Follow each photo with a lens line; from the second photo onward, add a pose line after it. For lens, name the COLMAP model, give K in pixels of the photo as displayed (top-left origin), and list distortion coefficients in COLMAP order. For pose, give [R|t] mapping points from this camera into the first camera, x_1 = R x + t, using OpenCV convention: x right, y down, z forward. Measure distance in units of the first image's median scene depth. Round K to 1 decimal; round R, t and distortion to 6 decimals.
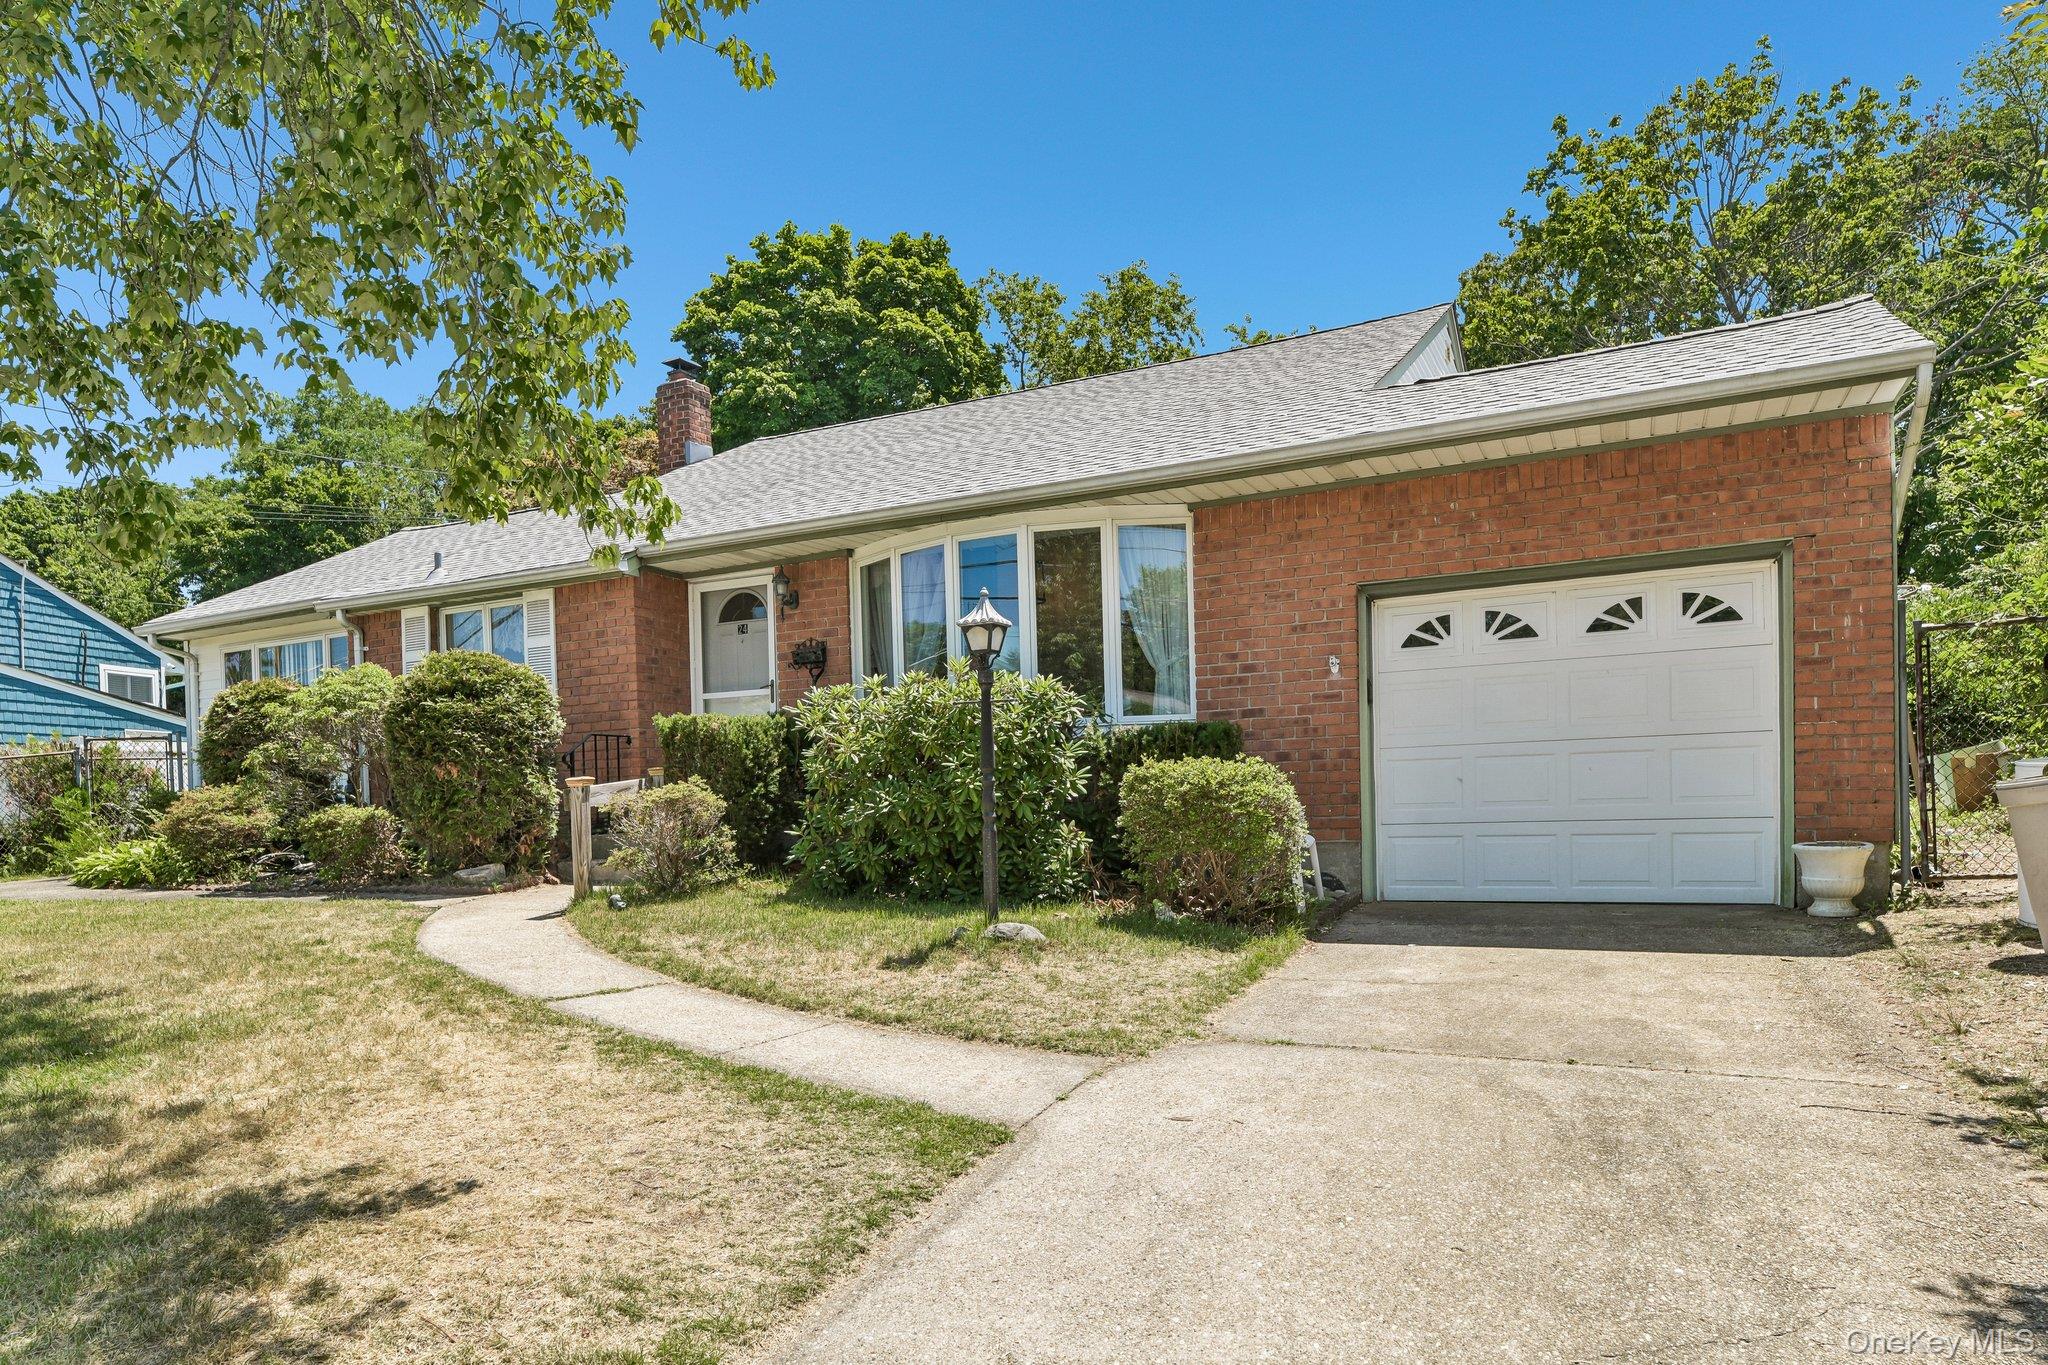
lens RADIAL K [[1291.5, 0, 1023.7], [0, 1291.5, 762.7], [0, 0, 1]] dist [0.024616, 0.000019]
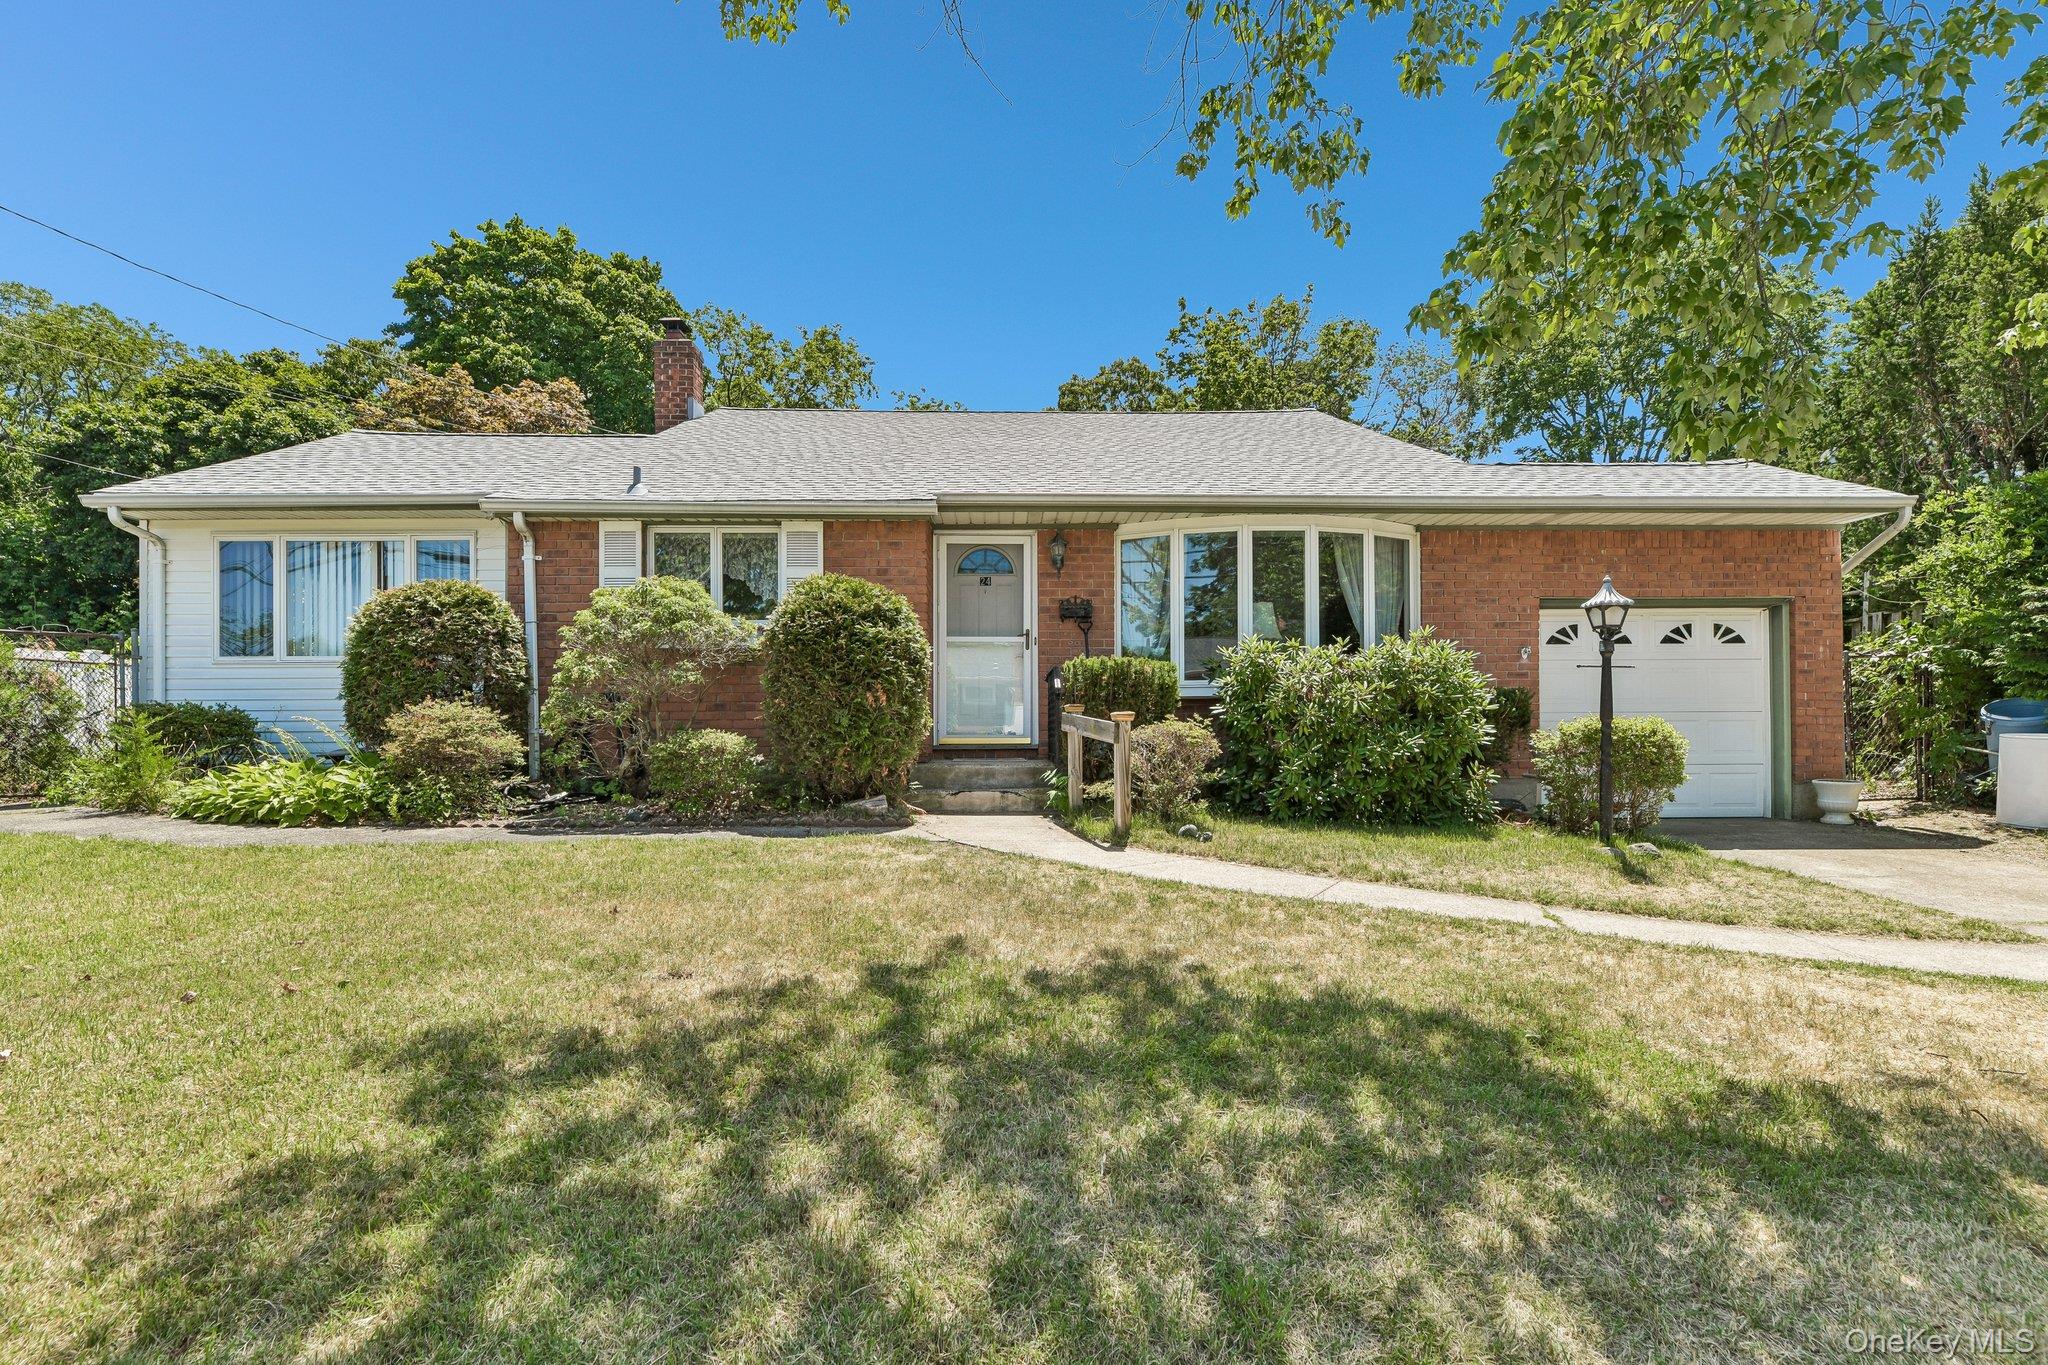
lens RADIAL K [[906.1, 0, 1022.8], [0, 906.1, 712.8], [0, 0, 1]] dist [0.014567, -0.000319]
pose [[0.877292, 0.036557, 0.478562, -0.579400], [-0.037967, 0.999256, -0.006732, 0.014944], [-0.478452, -0.012264, 0.878028, 0.305435]]
